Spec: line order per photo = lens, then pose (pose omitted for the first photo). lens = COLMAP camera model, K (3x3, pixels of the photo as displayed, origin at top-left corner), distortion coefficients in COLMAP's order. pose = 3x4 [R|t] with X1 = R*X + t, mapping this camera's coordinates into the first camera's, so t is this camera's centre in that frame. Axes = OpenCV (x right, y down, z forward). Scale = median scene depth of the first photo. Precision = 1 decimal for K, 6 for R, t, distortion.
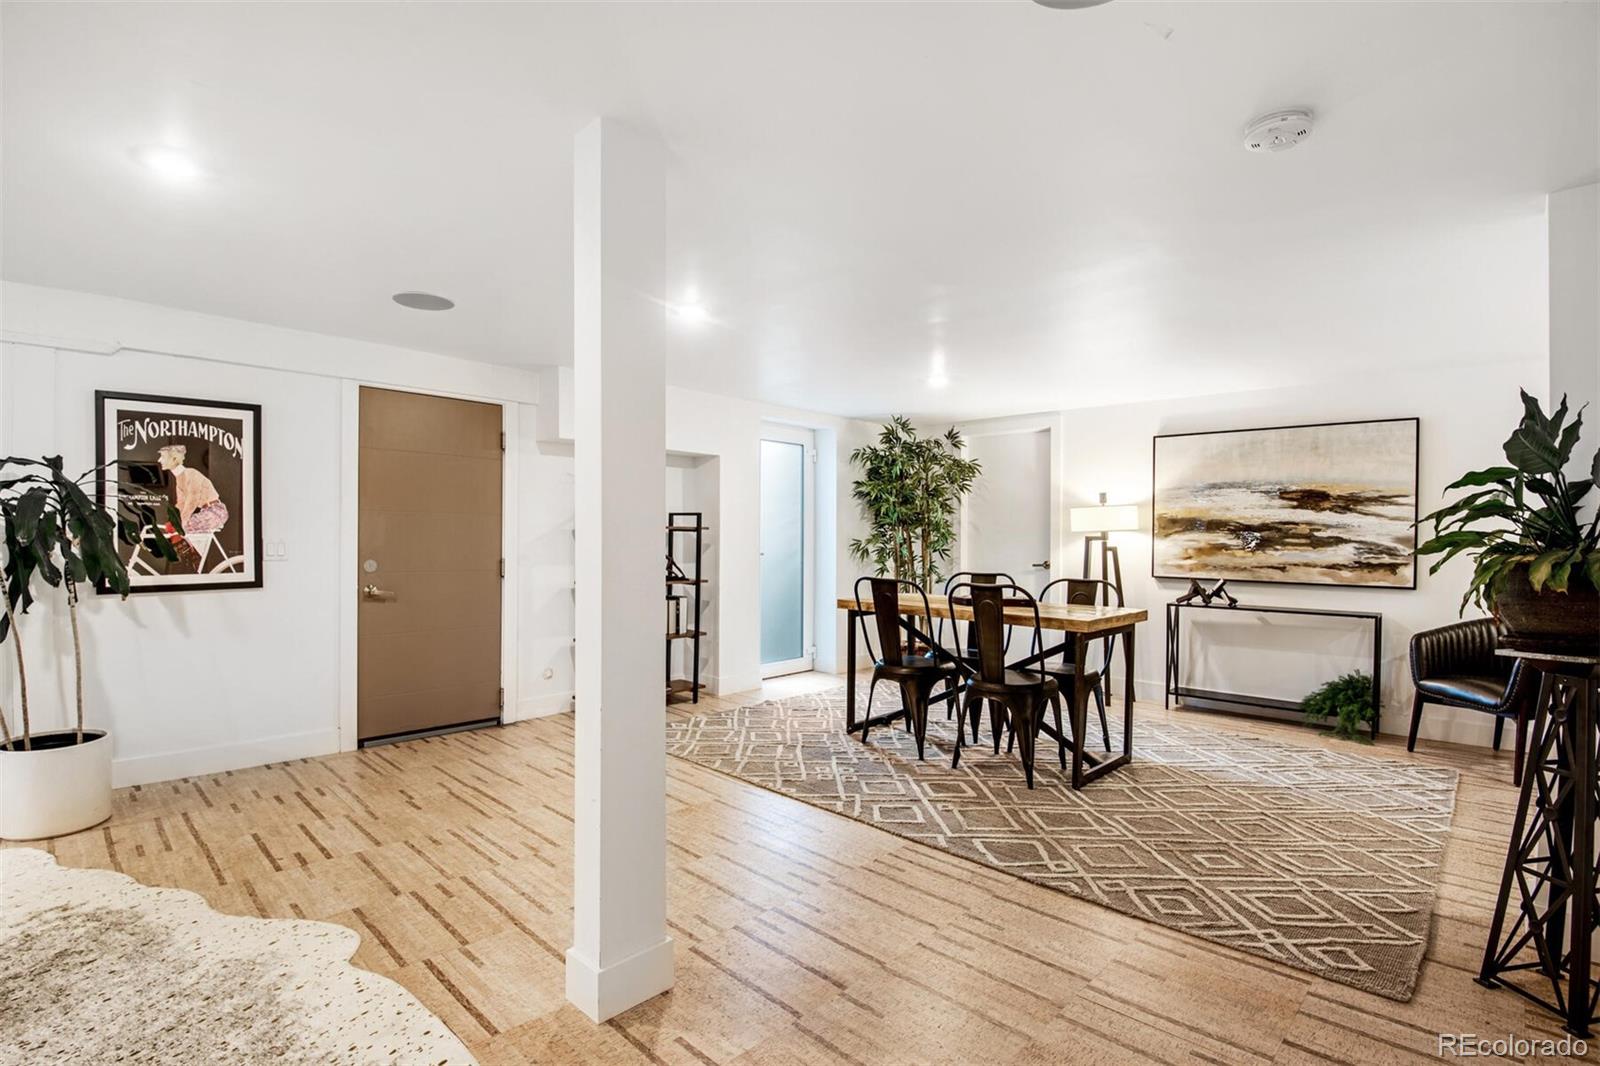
lens RADIAL K [[782.1, 0, 803.7], [0, 782.1, 547.1], [0, 0, 1]] dist [-0.015289, -0.005001]
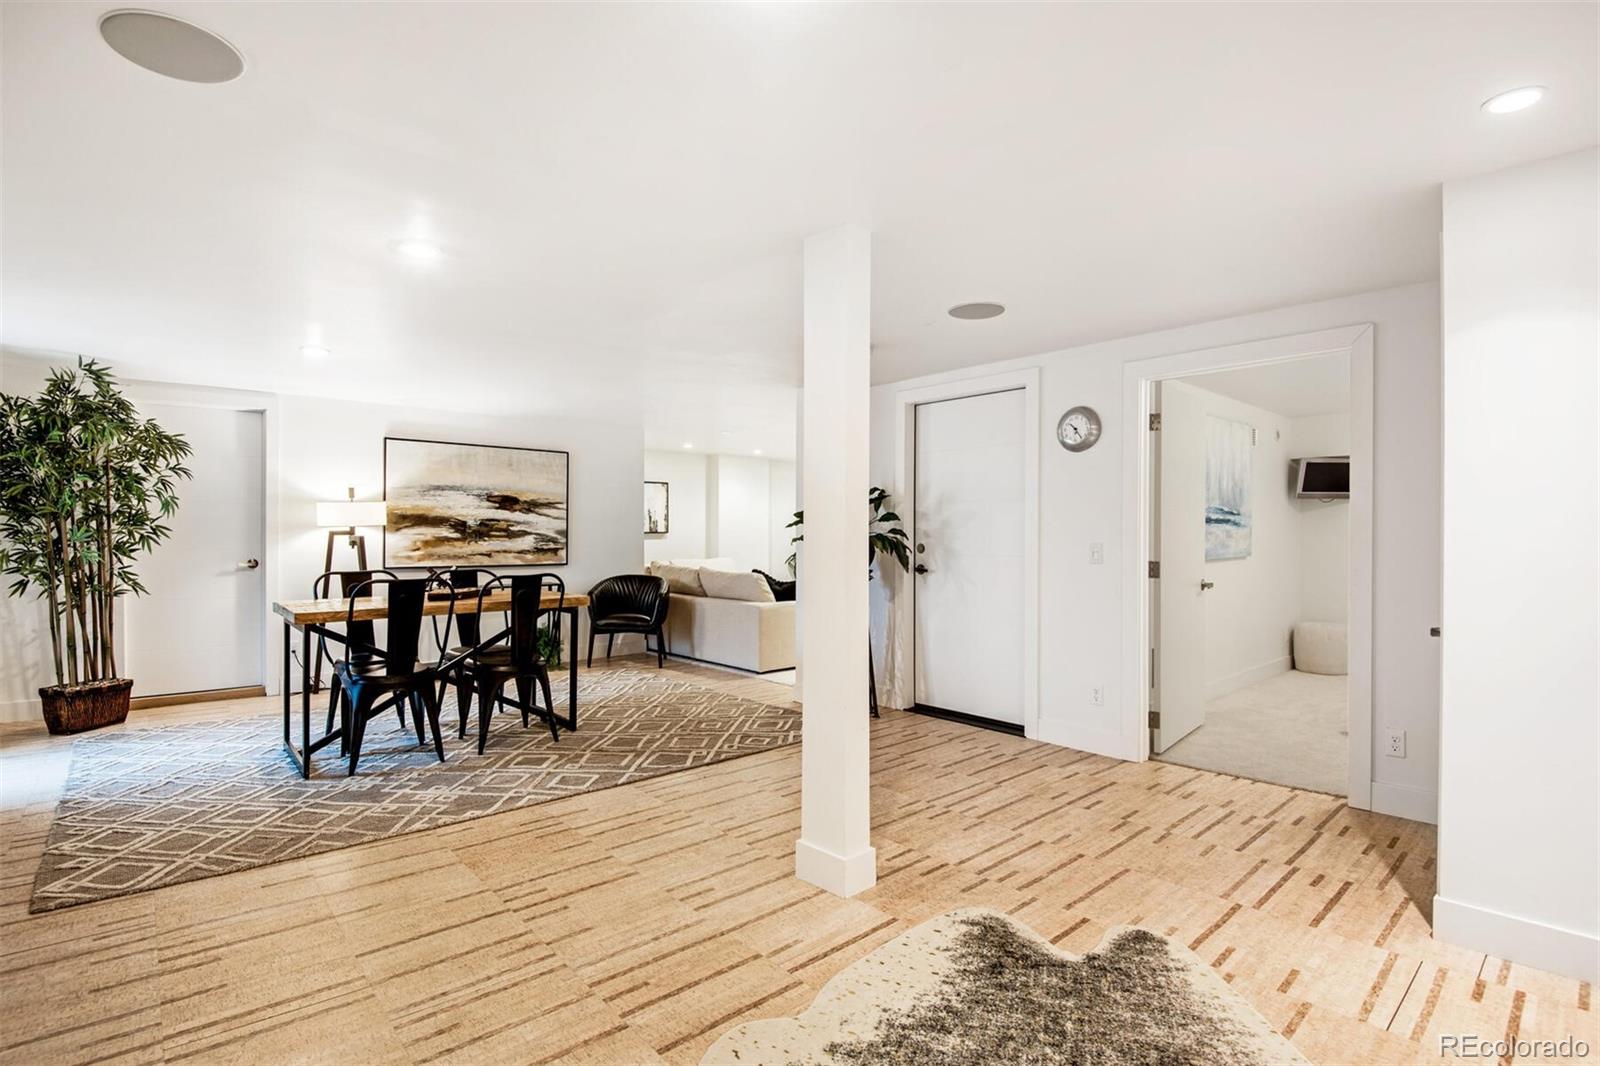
lens RADIAL K [[782.1, 0, 802.1], [0, 782.1, 524.5], [0, 0, 1]] dist [-0.015289, -0.005001]
pose [[0.046093, 0.006508, 0.998916, -0.876131], [0.019656, 0.999779, -0.007421, -0.004687], [-0.998744, 0.019977, 0.045955, 0.564358]]
